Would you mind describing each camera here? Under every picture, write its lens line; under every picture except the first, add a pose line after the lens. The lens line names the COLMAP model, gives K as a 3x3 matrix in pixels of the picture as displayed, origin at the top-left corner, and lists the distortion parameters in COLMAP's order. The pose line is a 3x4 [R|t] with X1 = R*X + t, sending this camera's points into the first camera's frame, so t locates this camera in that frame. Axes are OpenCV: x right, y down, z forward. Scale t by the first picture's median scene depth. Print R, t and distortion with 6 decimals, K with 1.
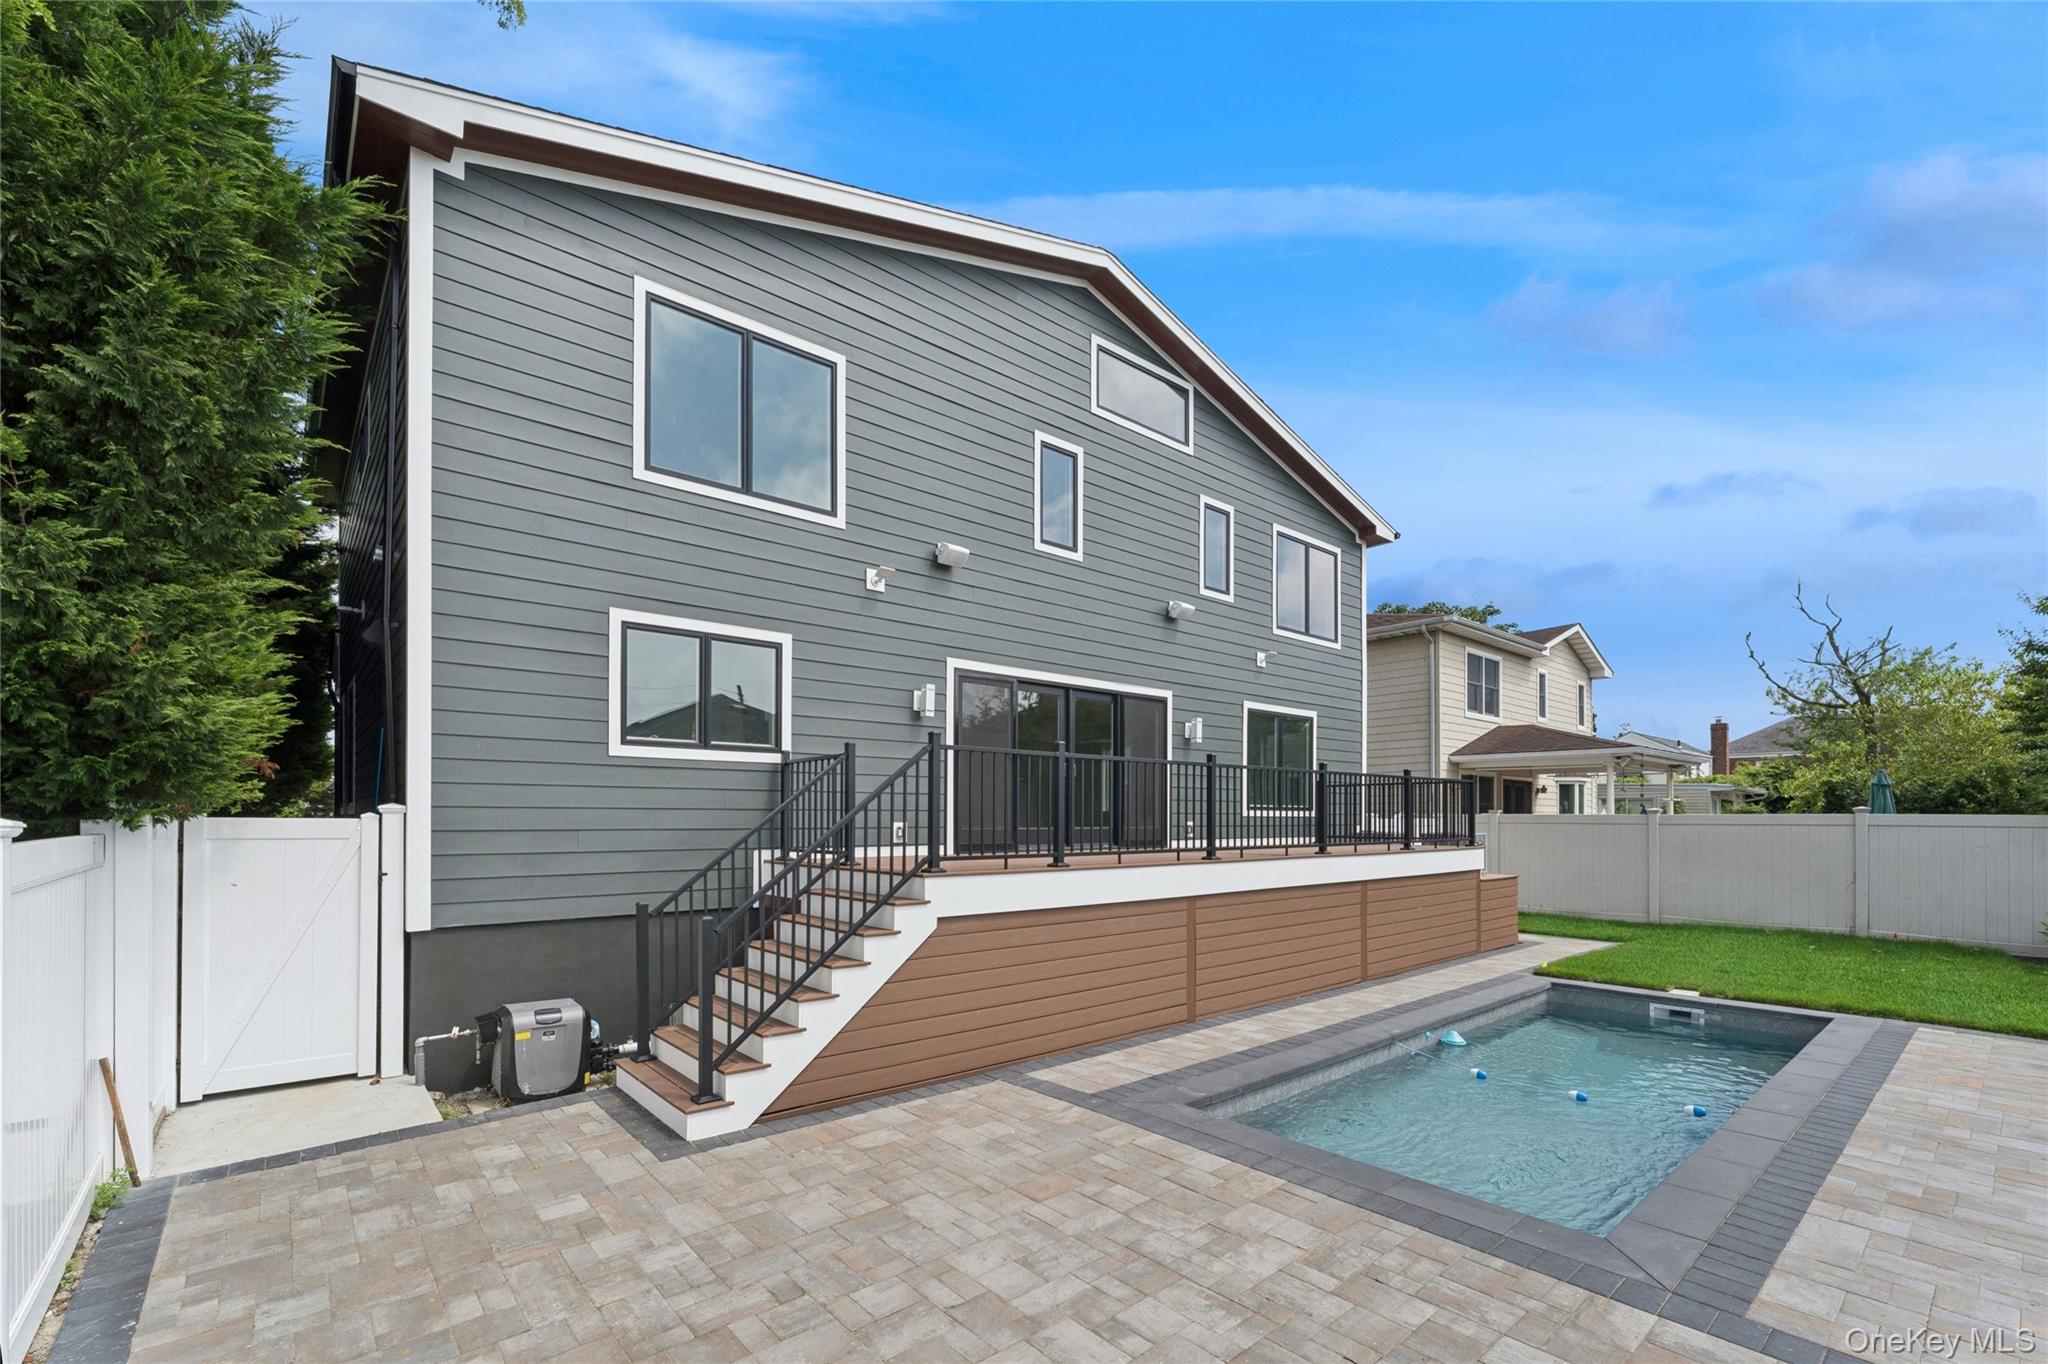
lens RADIAL K [[863.4, 0, 1003.9], [0, 863.4, 681.8], [0, 0, 1]] dist [0.000057, -0.000003]
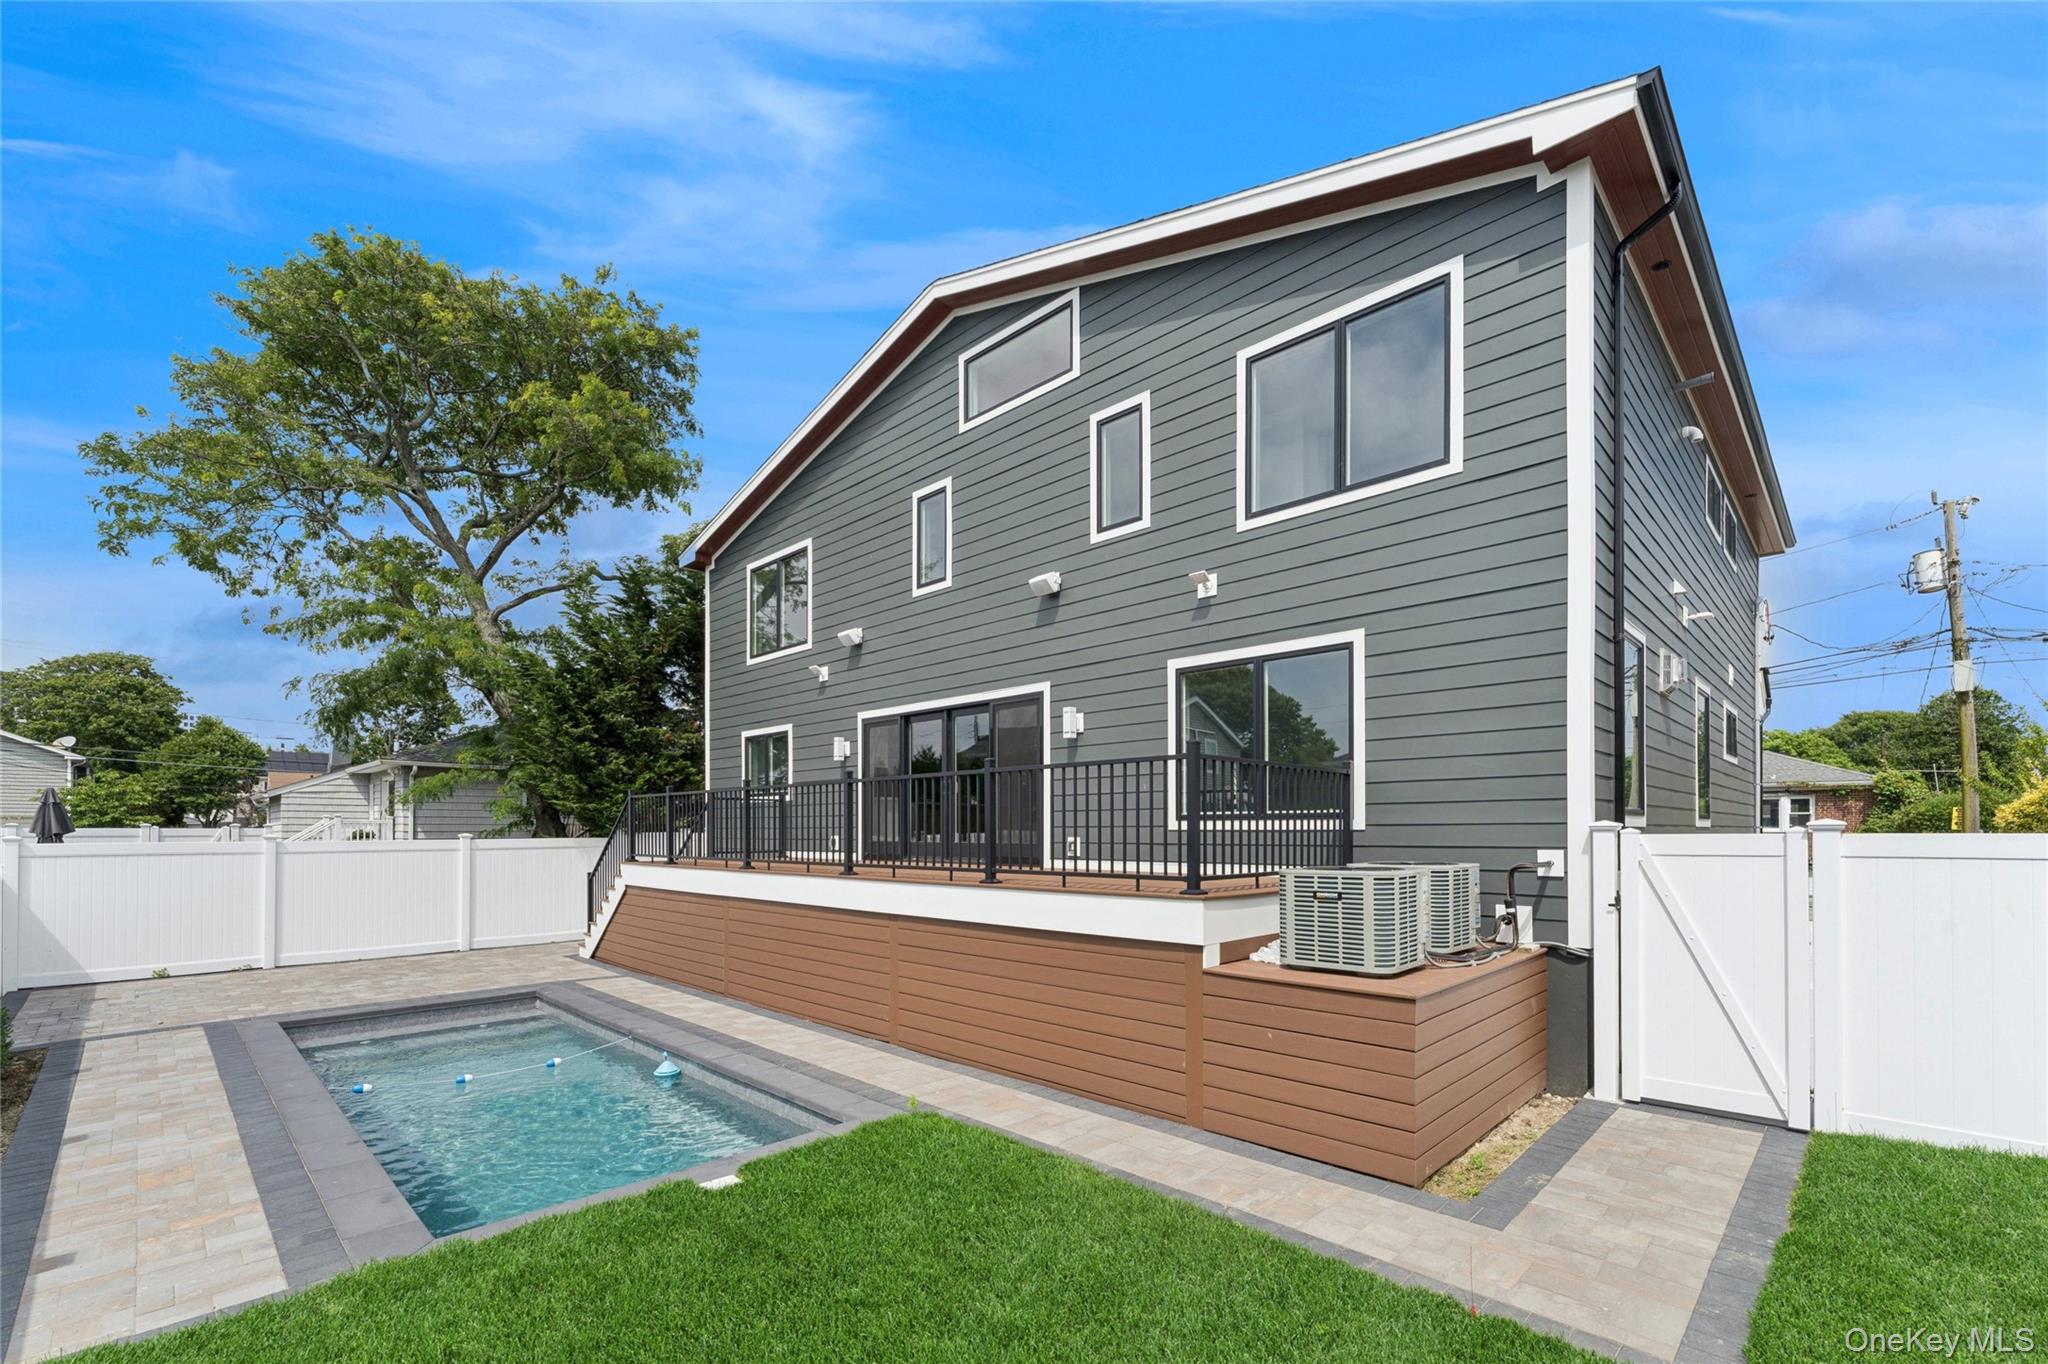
lens RADIAL K [[863.4, 0, 1003.9], [0, 863.4, 681.8], [0, 0, 1]] dist [0.000057, -0.000003]
pose [[0.089751, -0.175075, -0.980456, 1.021420], [0.157048, 0.974601, -0.159653, 0.139417], [0.983504, -0.139649, 0.114967, 0.867510]]
